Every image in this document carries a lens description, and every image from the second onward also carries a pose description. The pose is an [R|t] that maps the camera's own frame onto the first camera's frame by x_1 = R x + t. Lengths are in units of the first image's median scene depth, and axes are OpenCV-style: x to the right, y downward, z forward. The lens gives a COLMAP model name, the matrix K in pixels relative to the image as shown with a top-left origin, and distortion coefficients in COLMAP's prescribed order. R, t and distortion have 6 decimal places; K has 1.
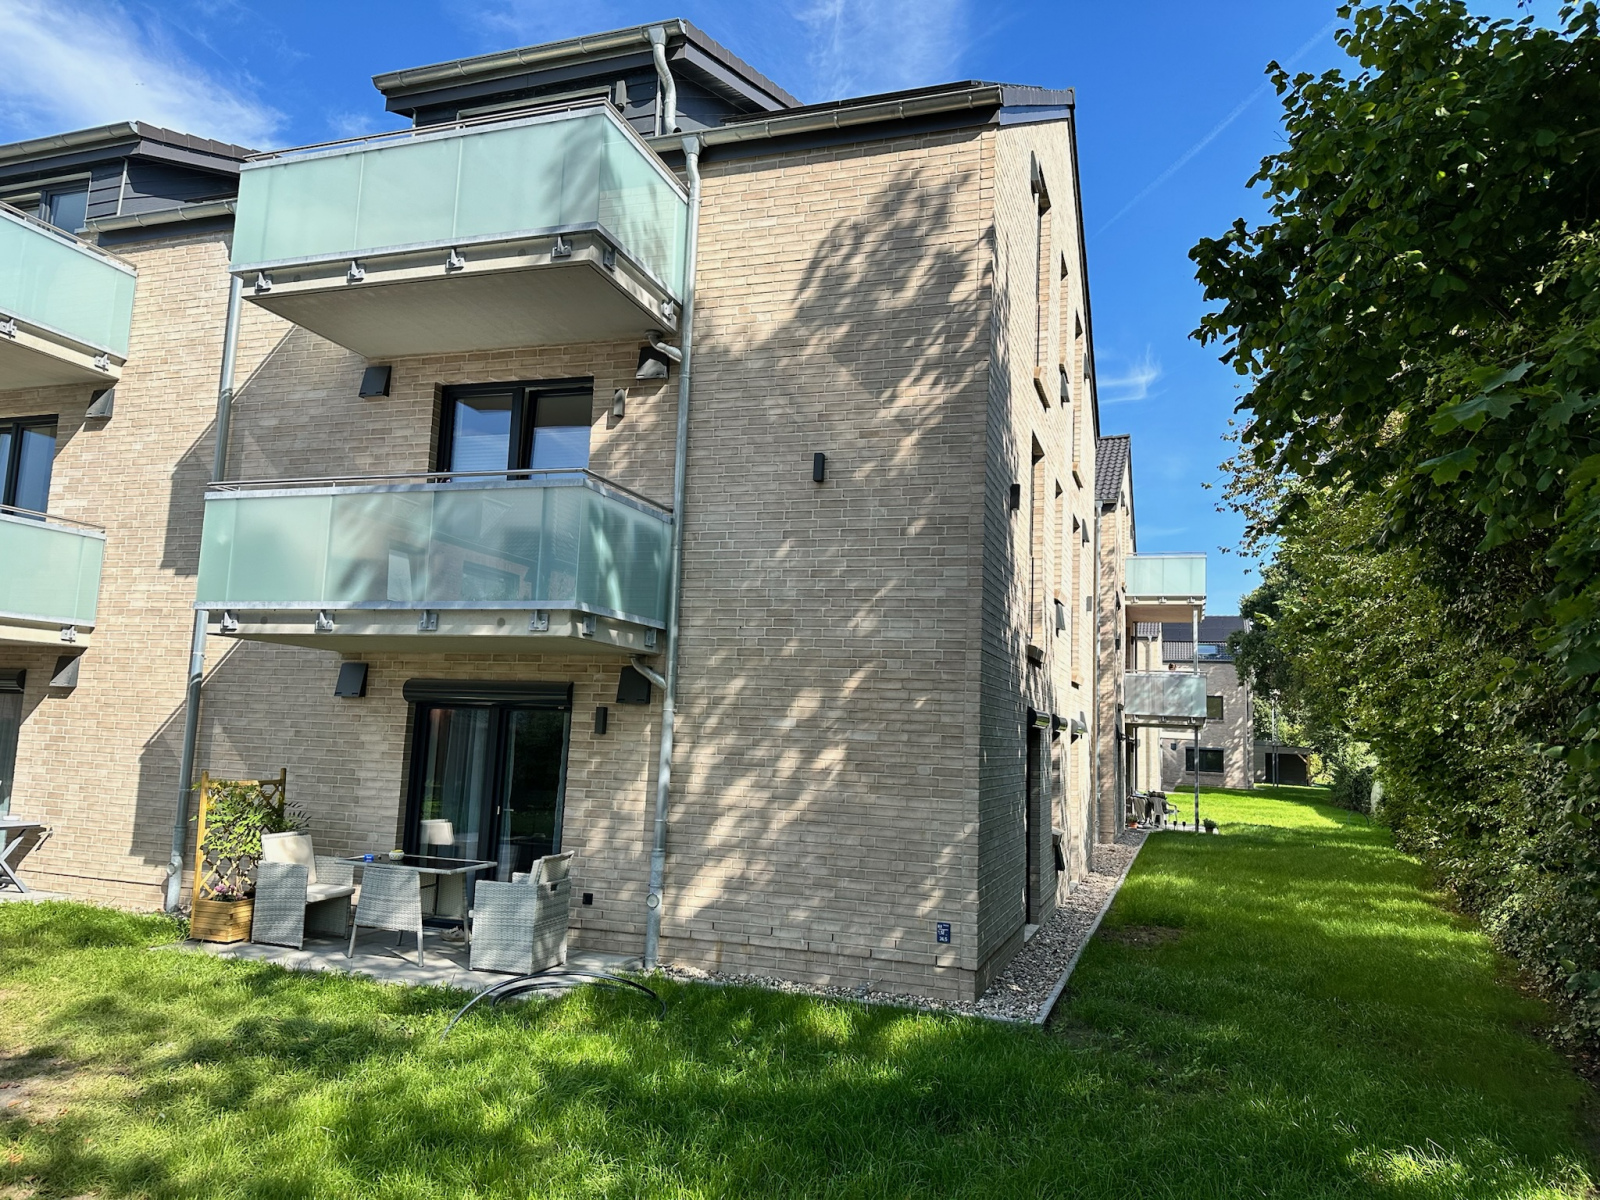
lens RADIAL K [[1113.9, 0, 800.0], [0, 1113.9, 600.0], [0, 0, 1]] dist [0.142792, -0.197481]
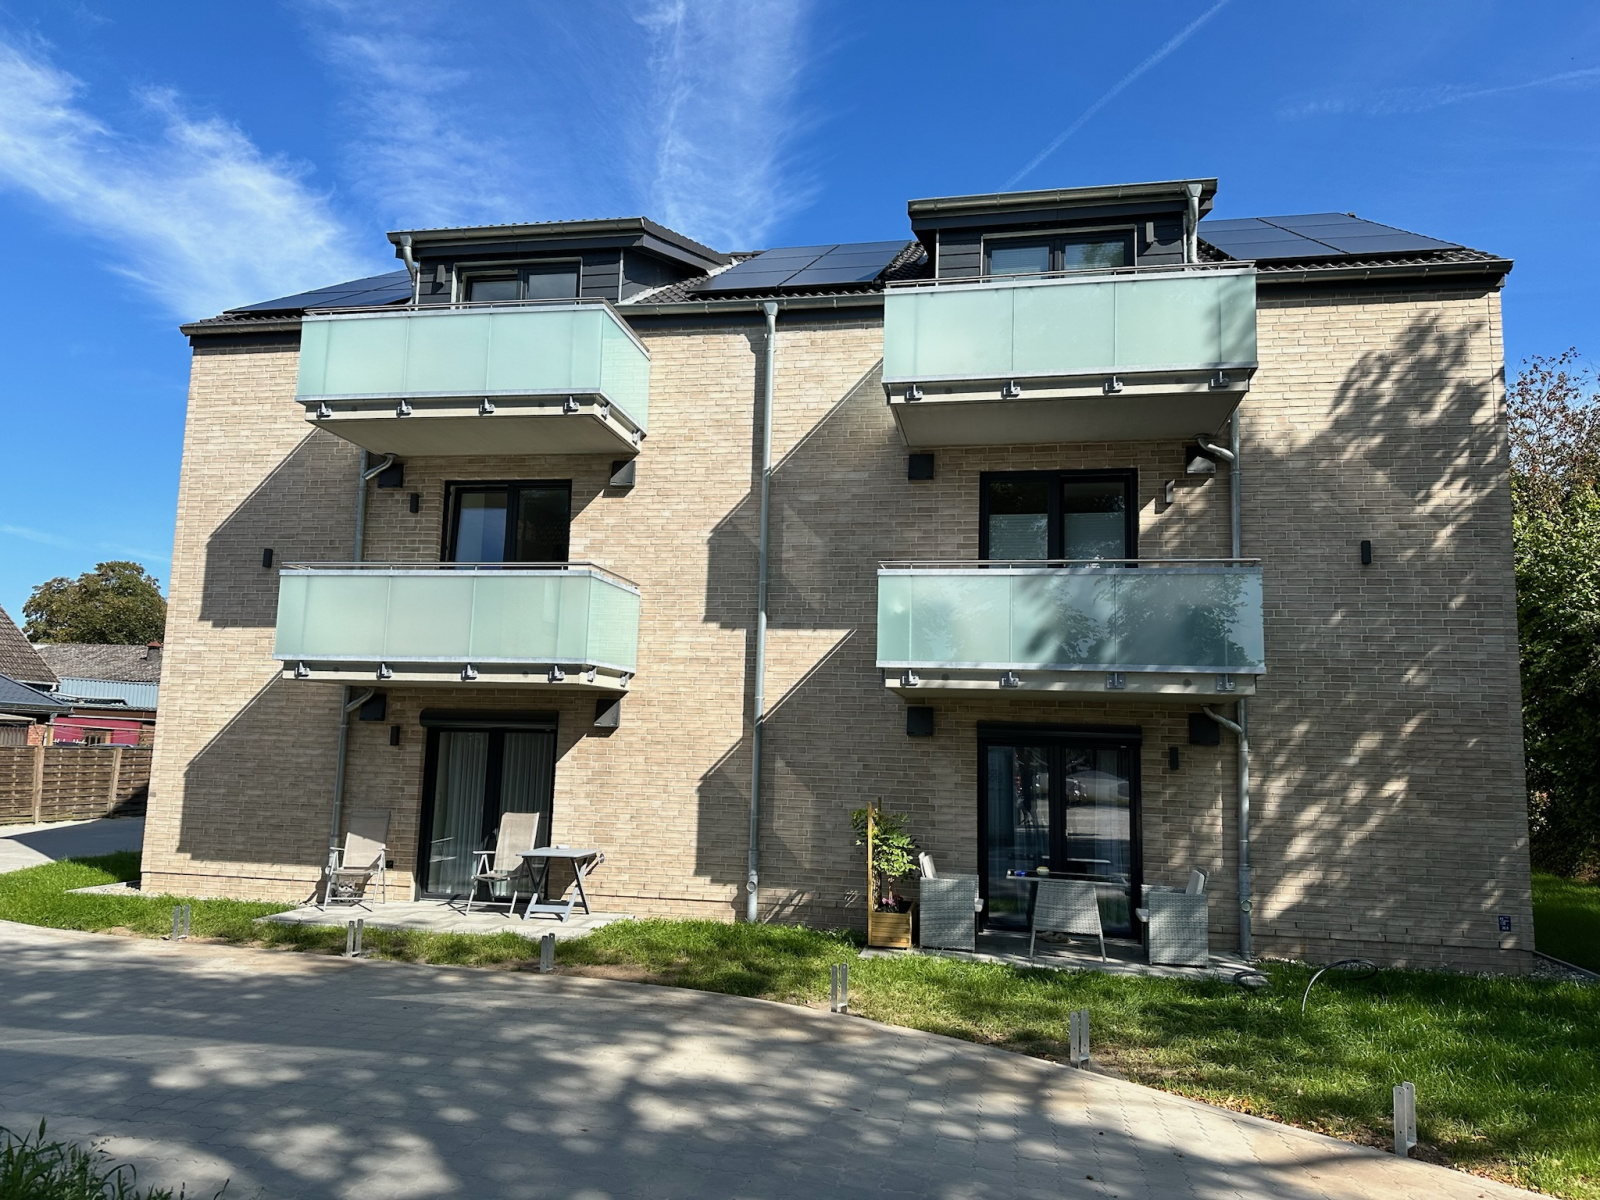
lens RADIAL K [[1113.9, 0, 800.0], [0, 1113.9, 600.0], [0, 0, 1]] dist [0.142792, -0.197481]
pose [[0.988711, 0.004149, 0.149779, -0.783188], [-0.004373, 0.999990, 0.001169, -0.064229], [-0.149772, -0.001811, 0.988719, -0.149013]]
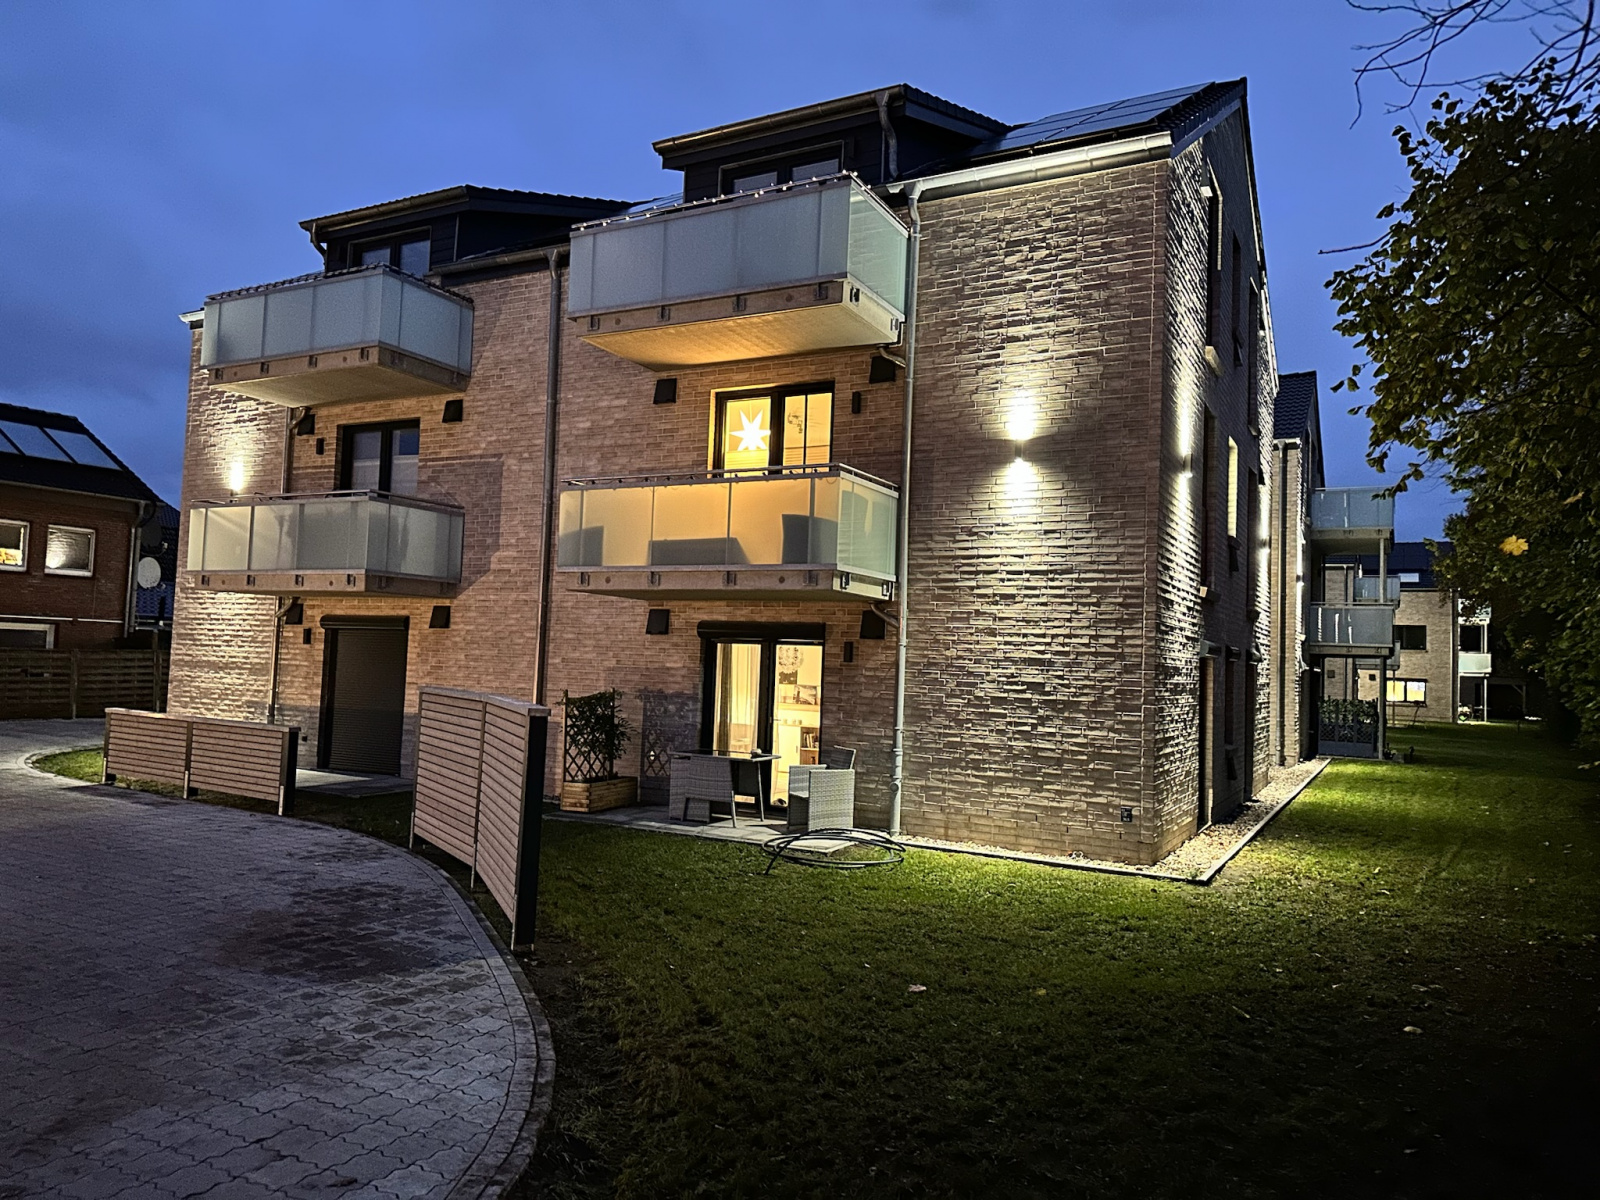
lens RADIAL K [[1113.9, 0, 800.0], [0, 1113.9, 600.0], [0, 0, 1]] dist [0.142792, -0.197481]
pose [[0.988026, -0.014768, -0.153580, -0.034549], [0.023803, 0.998081, 0.057163, -0.028500], [0.152441, -0.060134, 0.986481, -0.289533]]
